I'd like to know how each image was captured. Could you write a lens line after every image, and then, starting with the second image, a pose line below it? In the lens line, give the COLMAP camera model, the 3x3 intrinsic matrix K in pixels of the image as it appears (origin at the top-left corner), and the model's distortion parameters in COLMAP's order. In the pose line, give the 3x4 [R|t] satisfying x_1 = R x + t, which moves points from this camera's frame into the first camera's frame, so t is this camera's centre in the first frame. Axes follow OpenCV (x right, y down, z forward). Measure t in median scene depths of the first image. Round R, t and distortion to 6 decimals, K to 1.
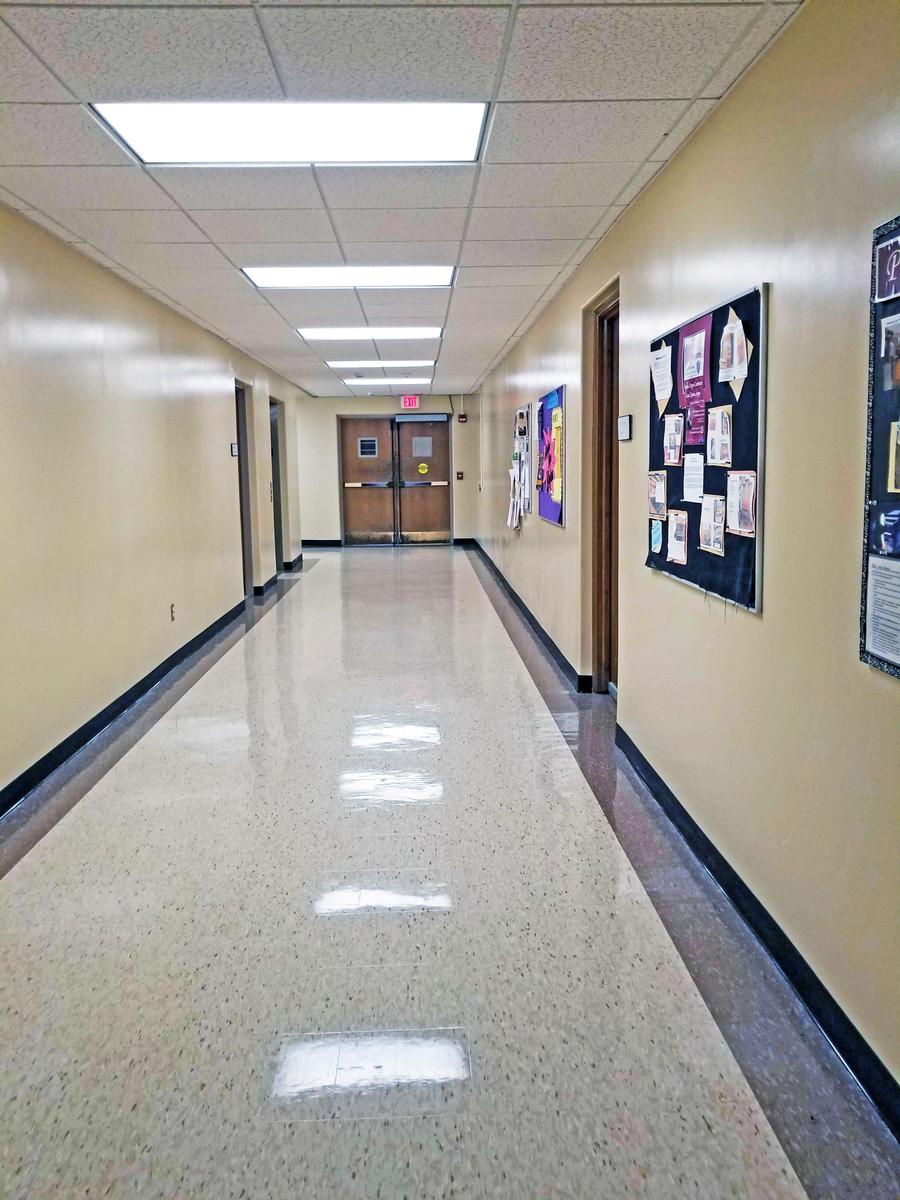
lens RADIAL K [[914.5, 0, 456.2], [0, 914.5, 591.6], [0, 0, 1]] dist [-0.002976, -0.004386]
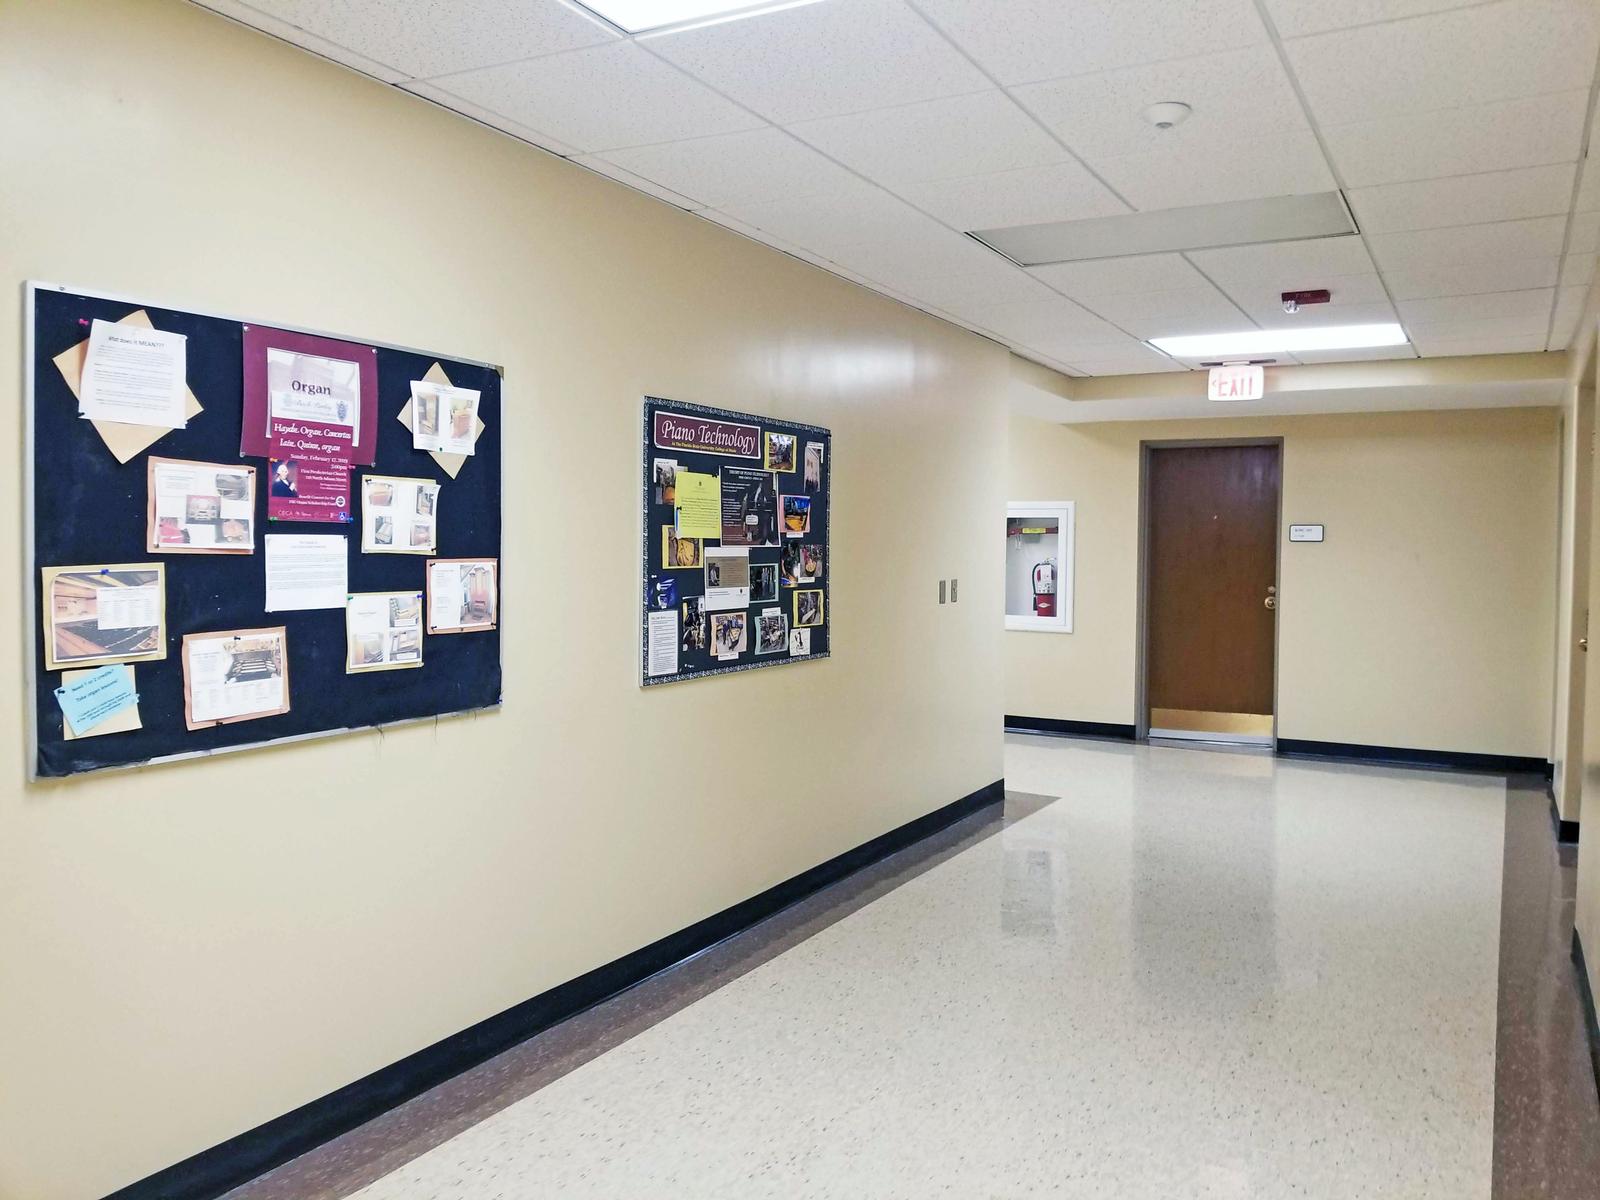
lens RADIAL K [[1285.8, 0, 808.1], [0, 1285.8, 602.2], [0, 0, 1]] dist [-0.001107, -0.000983]
pose [[-0.849369, -0.026267, 0.527145, -0.607947], [0.068045, 0.984976, 0.158719, -0.258927], [-0.523395, 0.170681, -0.834821, 1.826483]]
